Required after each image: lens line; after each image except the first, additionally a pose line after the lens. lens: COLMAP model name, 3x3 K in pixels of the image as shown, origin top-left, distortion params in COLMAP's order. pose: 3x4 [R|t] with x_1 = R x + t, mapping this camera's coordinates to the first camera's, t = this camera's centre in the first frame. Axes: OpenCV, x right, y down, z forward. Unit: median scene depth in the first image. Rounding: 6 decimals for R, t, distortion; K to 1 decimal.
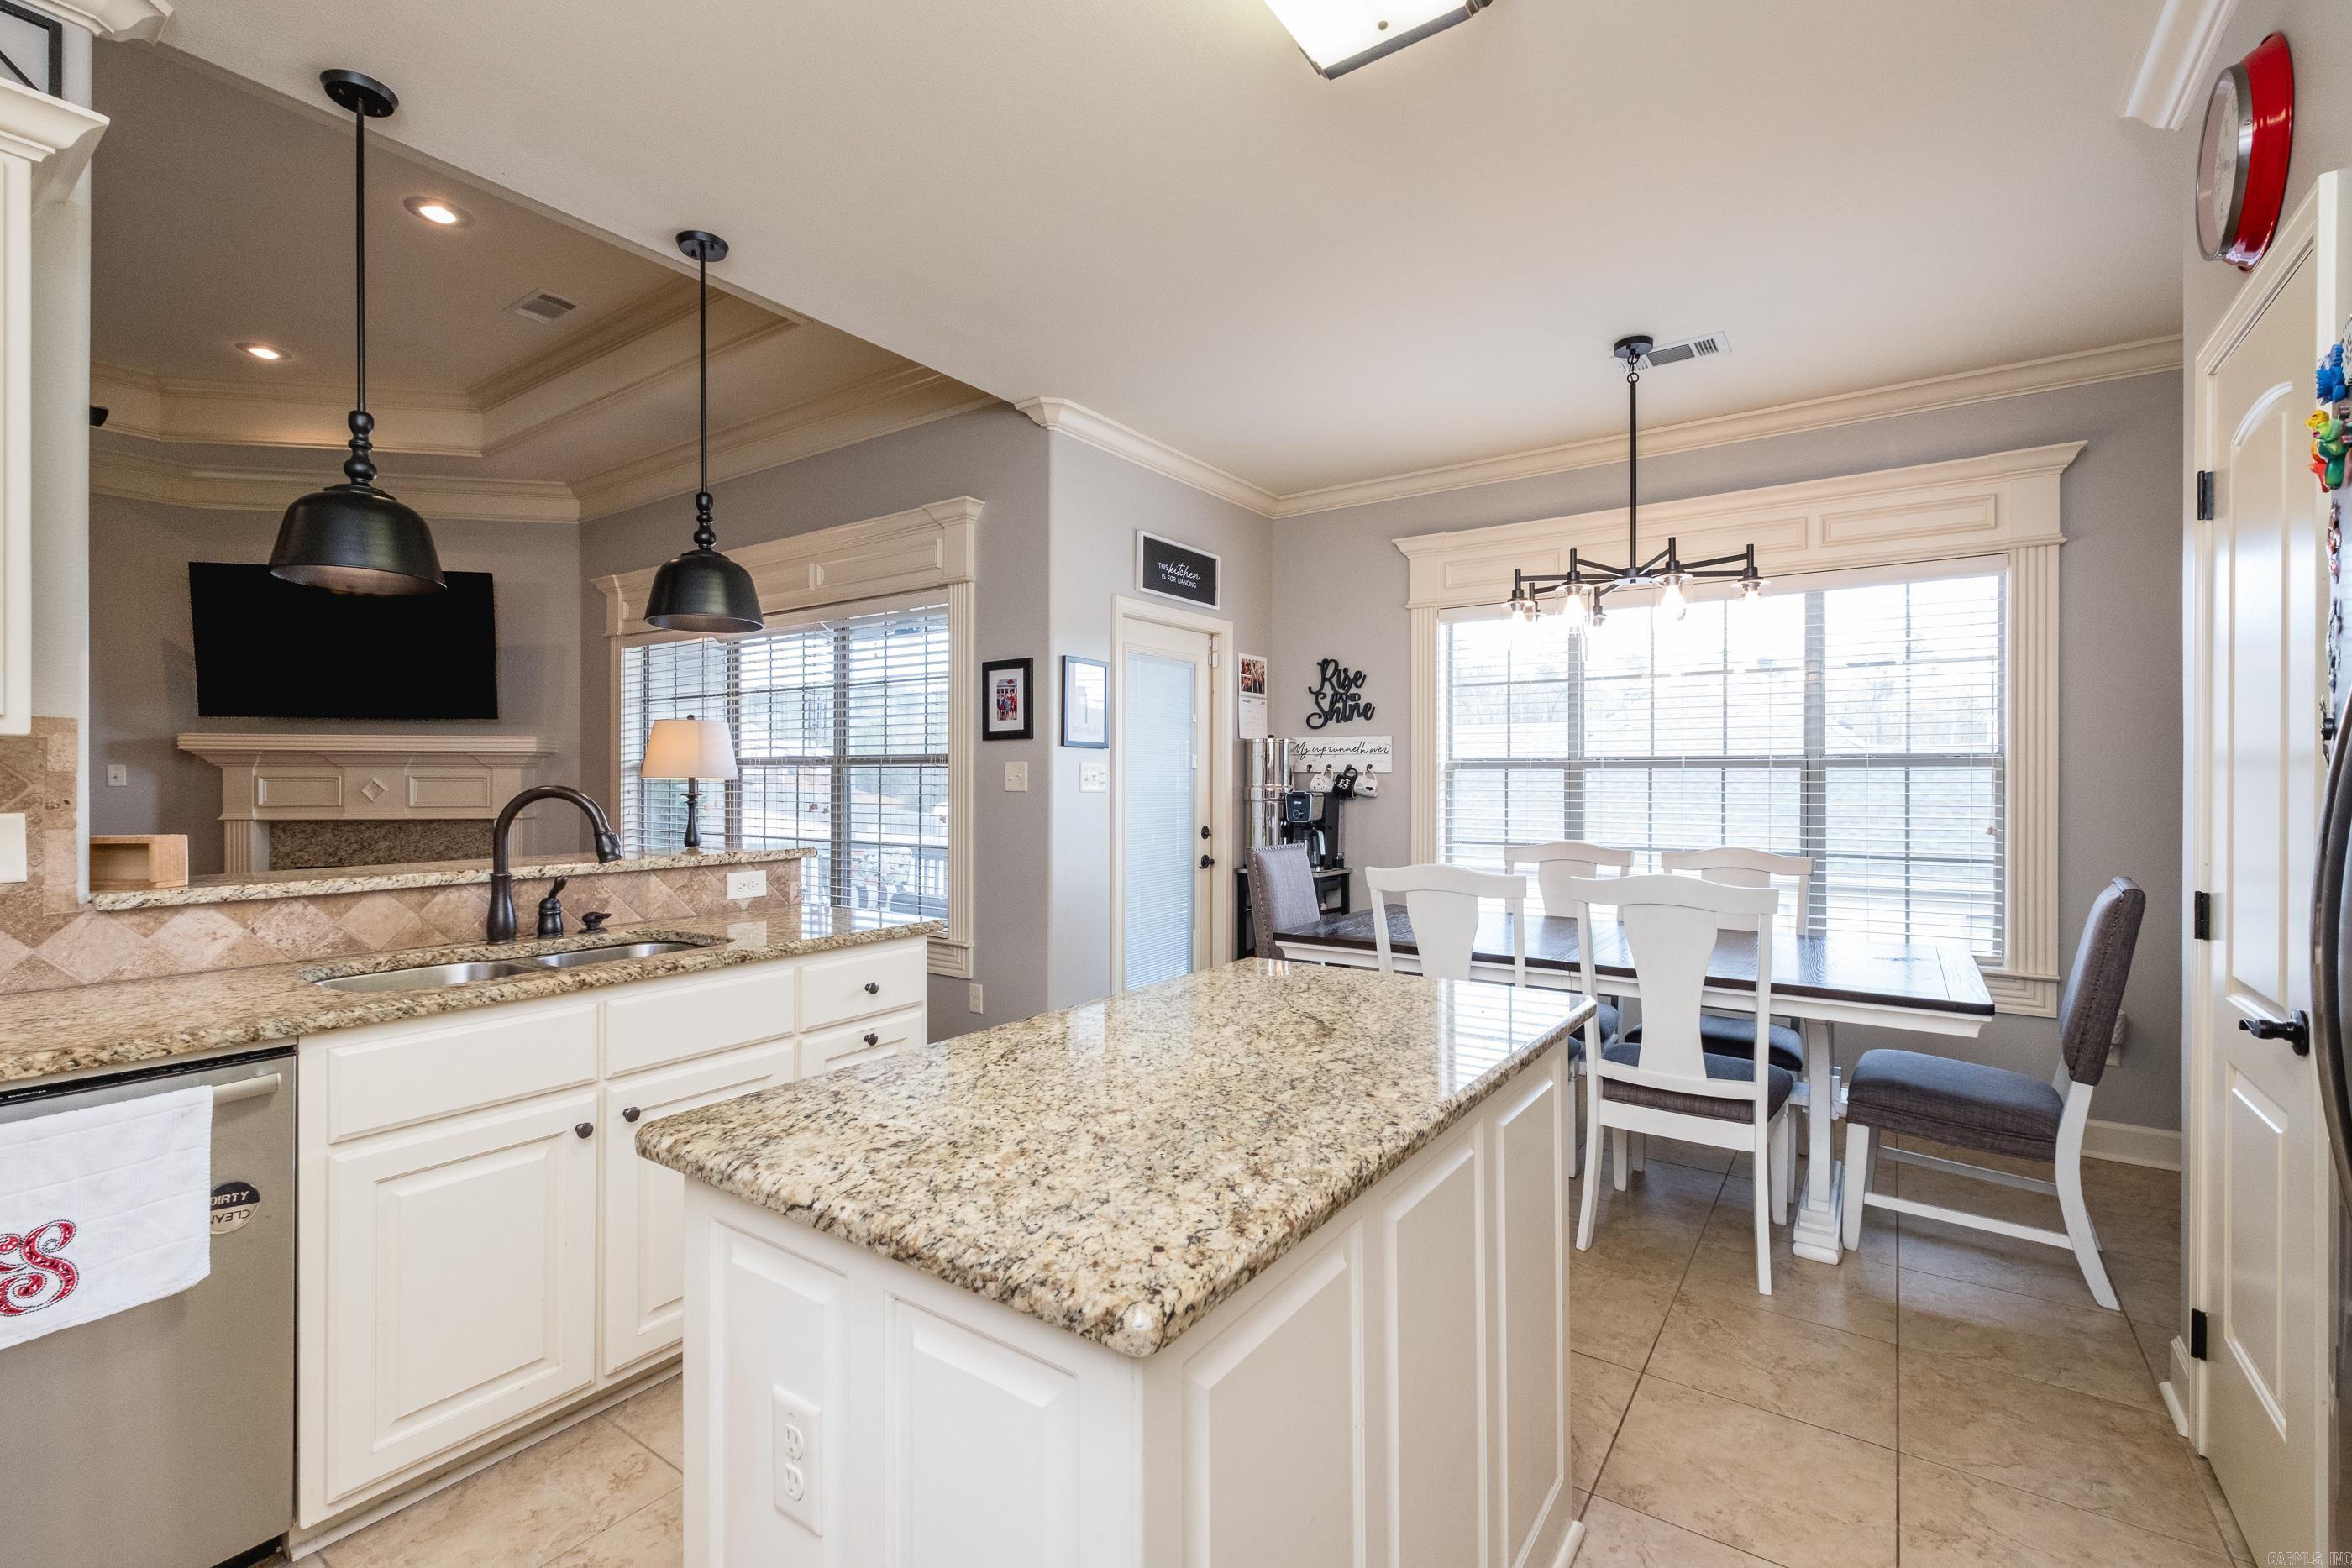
lens RADIAL K [[1017.8, 0, 1180.9], [0, 1017.8, 781.9], [0, 0, 1]] dist [0.004900, -0.003123]
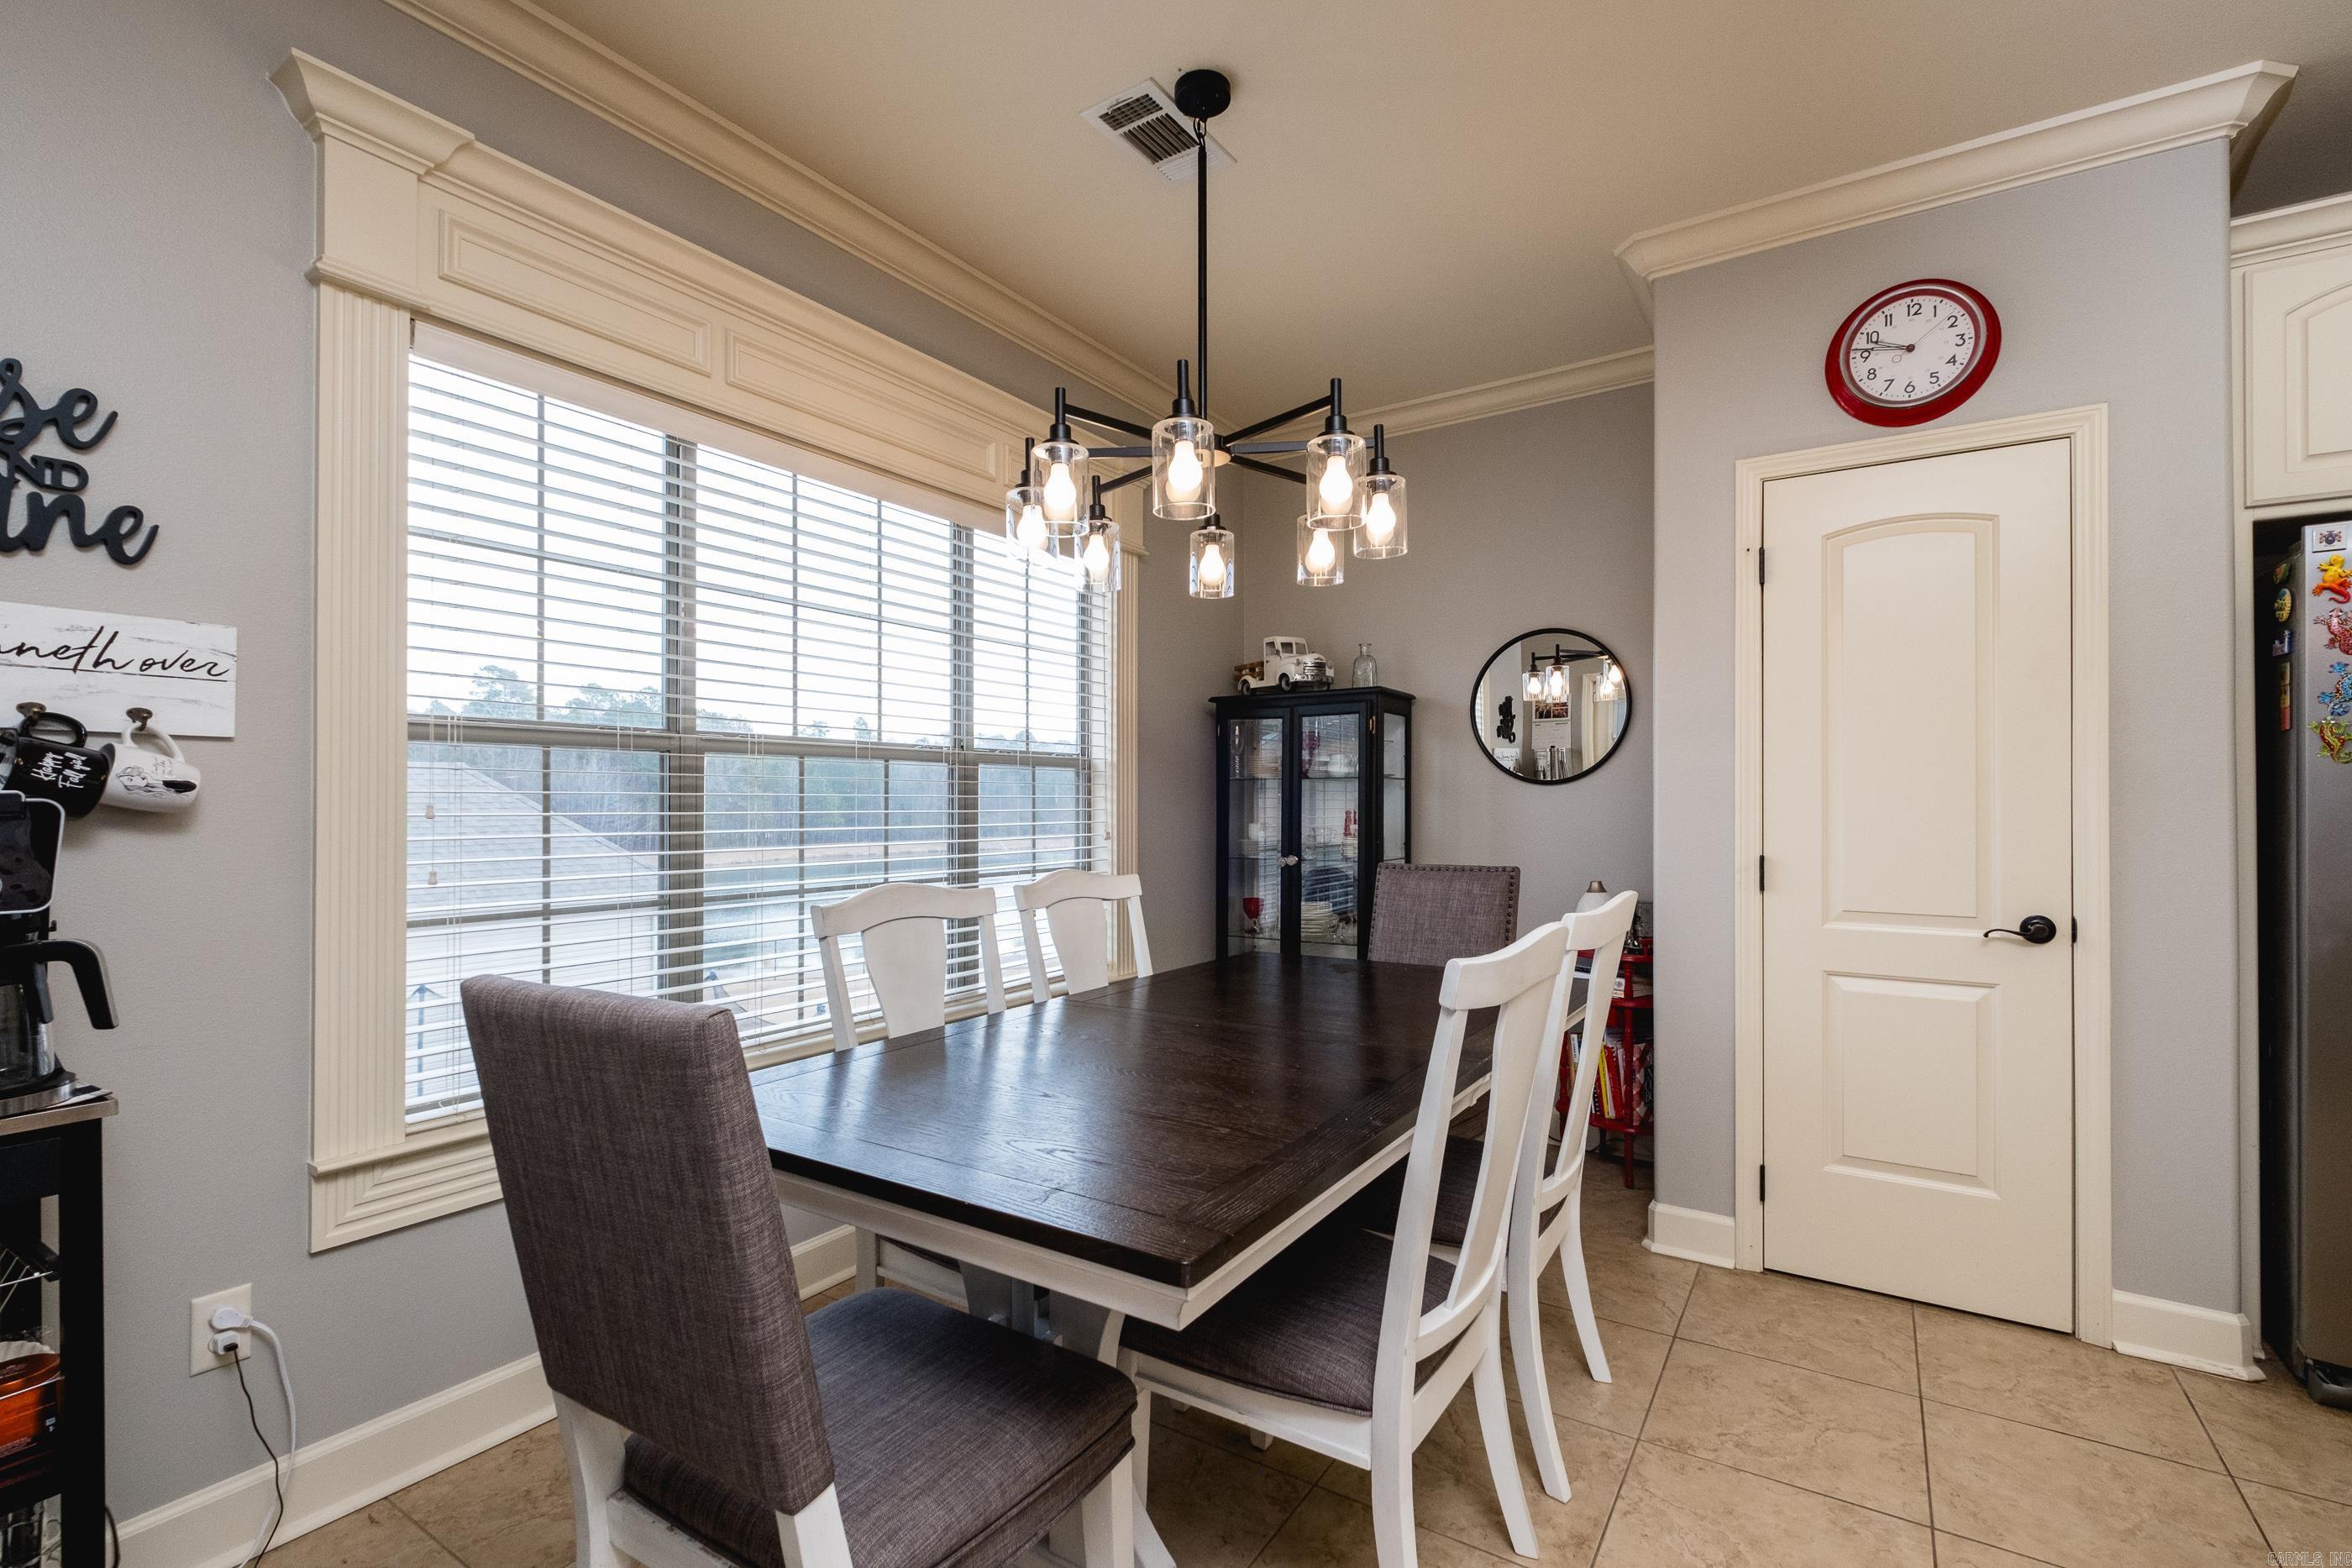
lens RADIAL K [[1092.9, 0, 1189.4], [0, 1092.9, 794.4], [0, 0, 1]] dist [-0.004023, -0.000540]
pose [[-0.053104, 0.002192, 0.998587, -0.232269], [-0.001614, 0.999996, -0.002281, 0.013036], [-0.998588, -0.001733, -0.053101, 1.017009]]
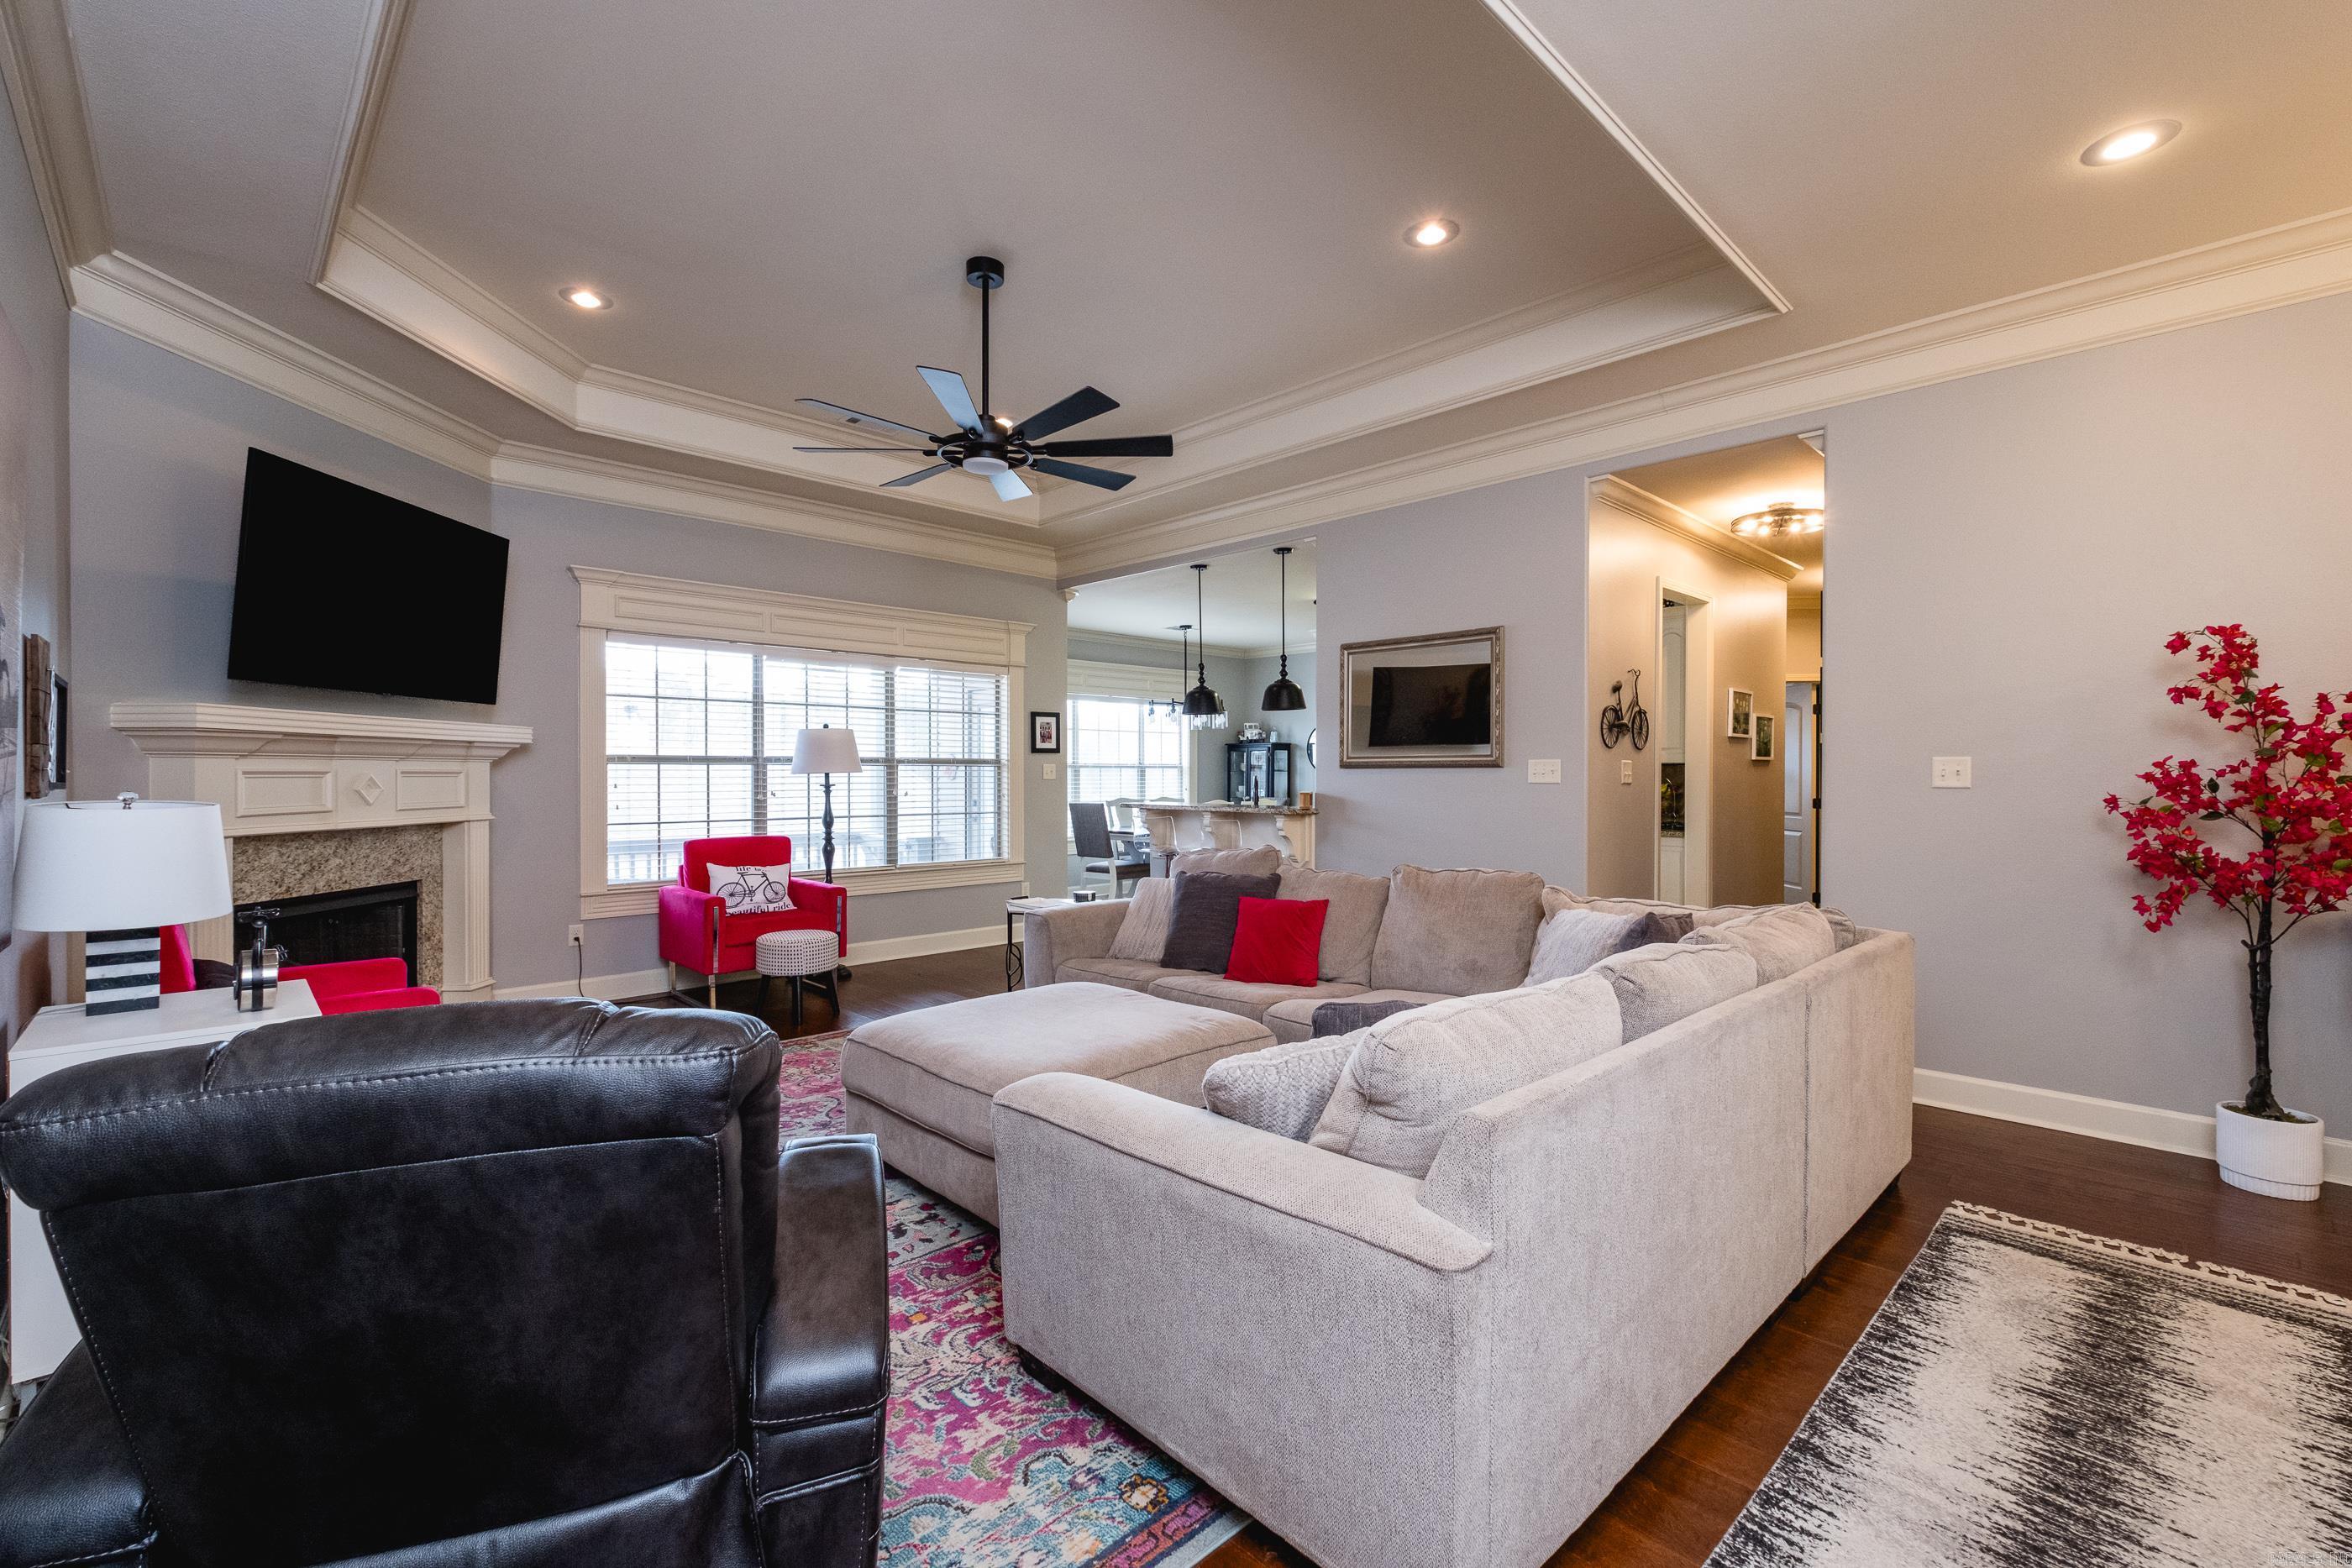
lens RADIAL K [[1017.8, 0, 1160.3], [0, 1017.8, 782.0], [0, 0, 1]] dist [0.004900, -0.003123]
pose [[0.194430, -0.009737, 0.980868, -2.412035], [0.002751, 0.999952, 0.009381, -0.004179], [-0.980913, 0.000874, 0.194447, 0.472321]]
